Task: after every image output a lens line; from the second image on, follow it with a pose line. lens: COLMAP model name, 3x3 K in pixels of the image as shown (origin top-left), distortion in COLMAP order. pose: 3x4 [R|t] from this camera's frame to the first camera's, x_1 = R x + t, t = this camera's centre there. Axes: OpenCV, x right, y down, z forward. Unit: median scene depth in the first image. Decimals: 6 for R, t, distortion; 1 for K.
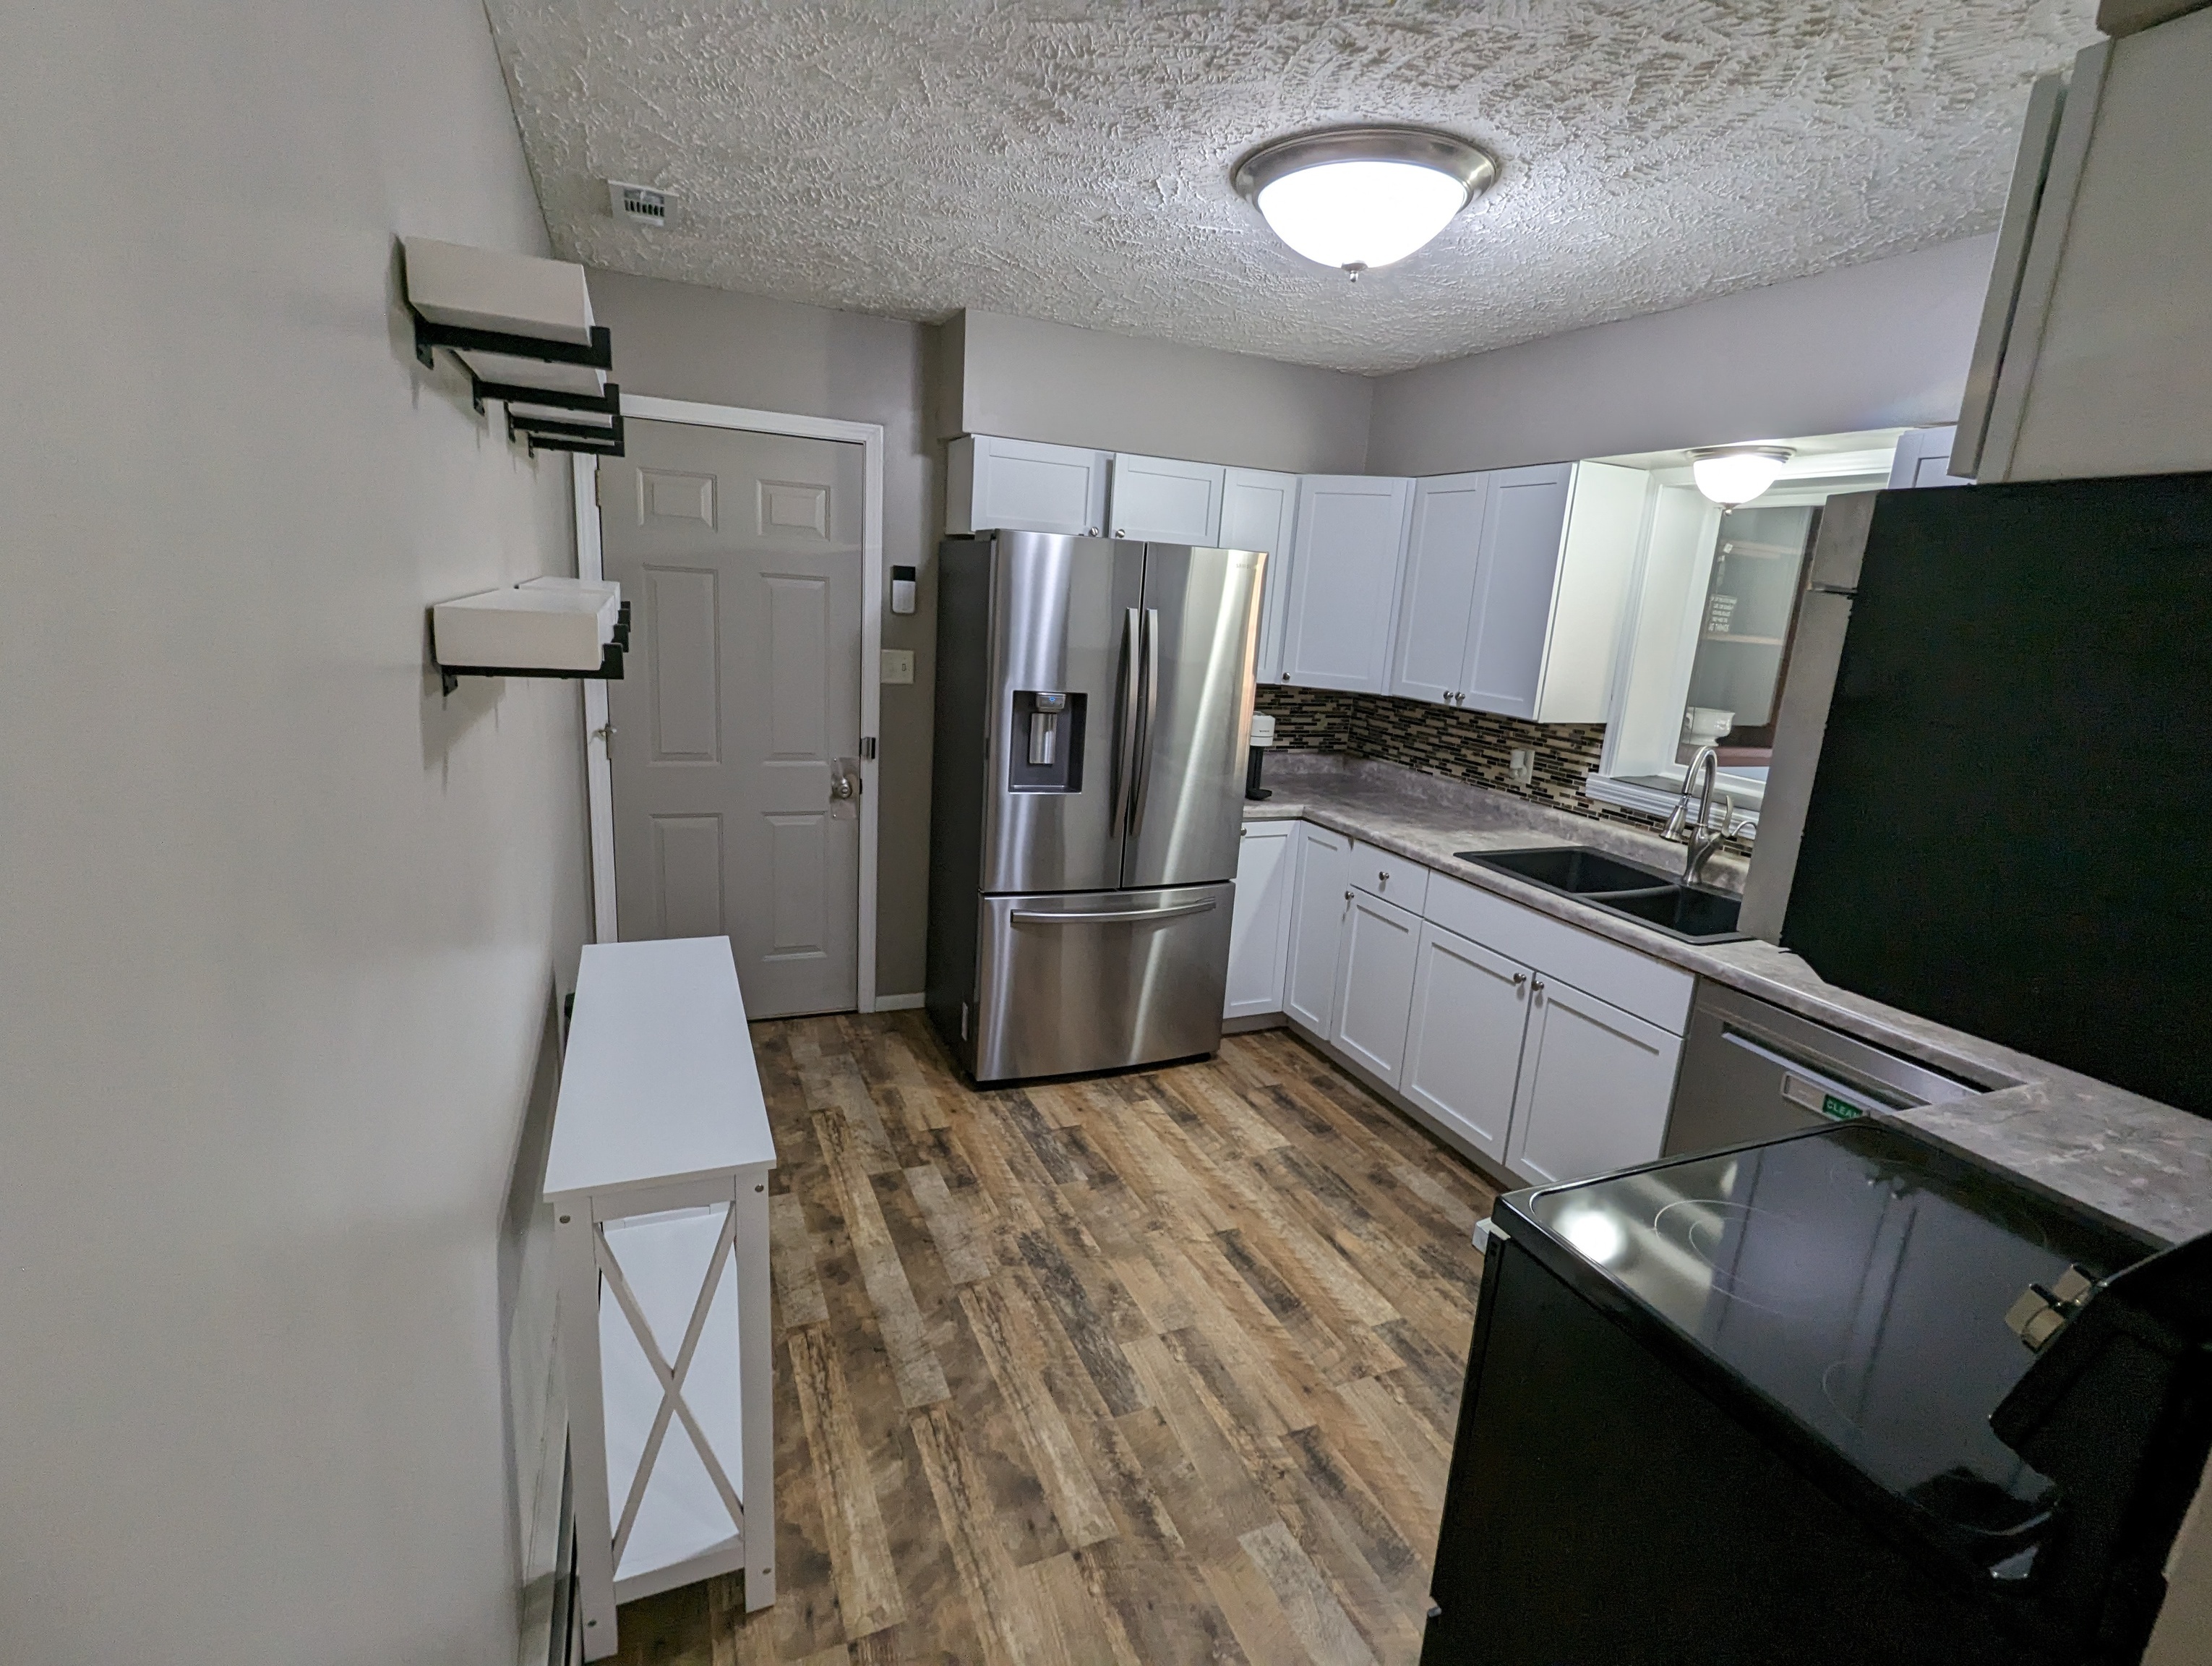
lens RADIAL K [[1055.1, 0, 1111.7], [0, 1055.1, 826.9], [0, 0, 1]] dist [-0.001071, 0.002742]
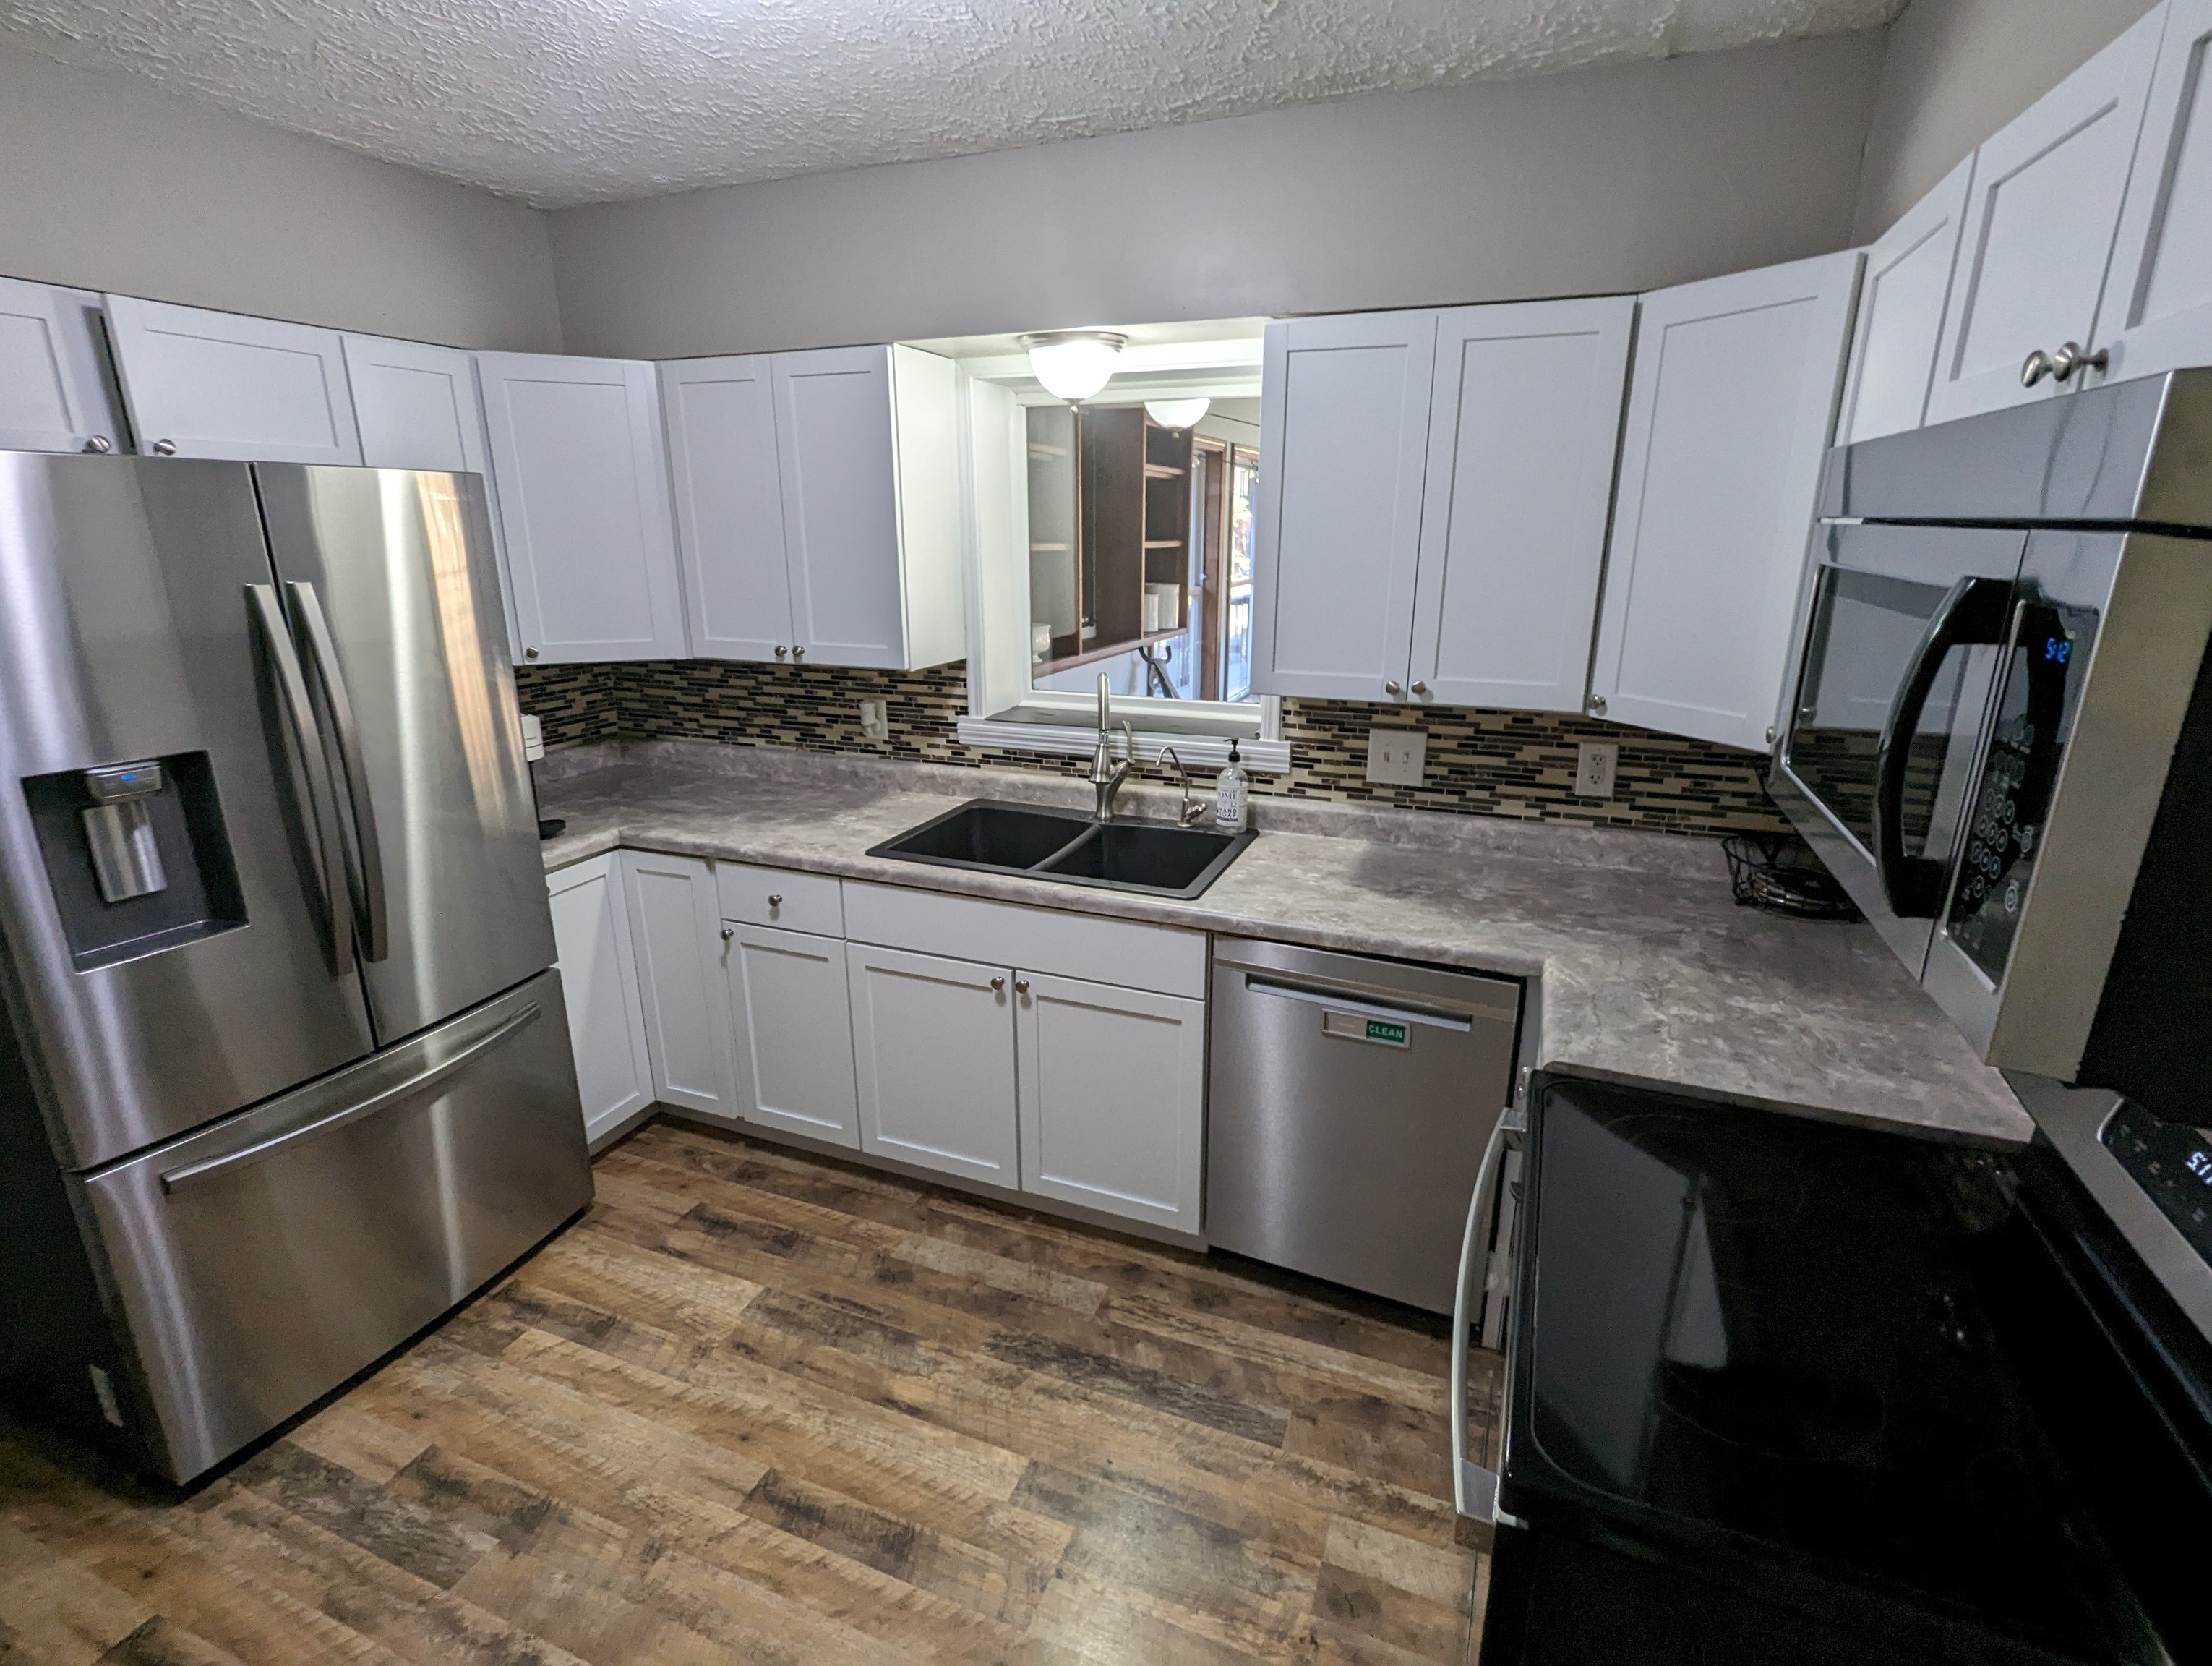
lens RADIAL K [[1055.1, 0, 1110.7], [0, 1055.1, 832.3], [0, 0, 1]] dist [-0.001071, 0.002742]
pose [[0.711894, -0.258574, 0.652952, -0.057243], [0.199846, 0.965900, 0.164619, -0.080968], [-0.673253, 0.013299, 0.739293, 0.280605]]
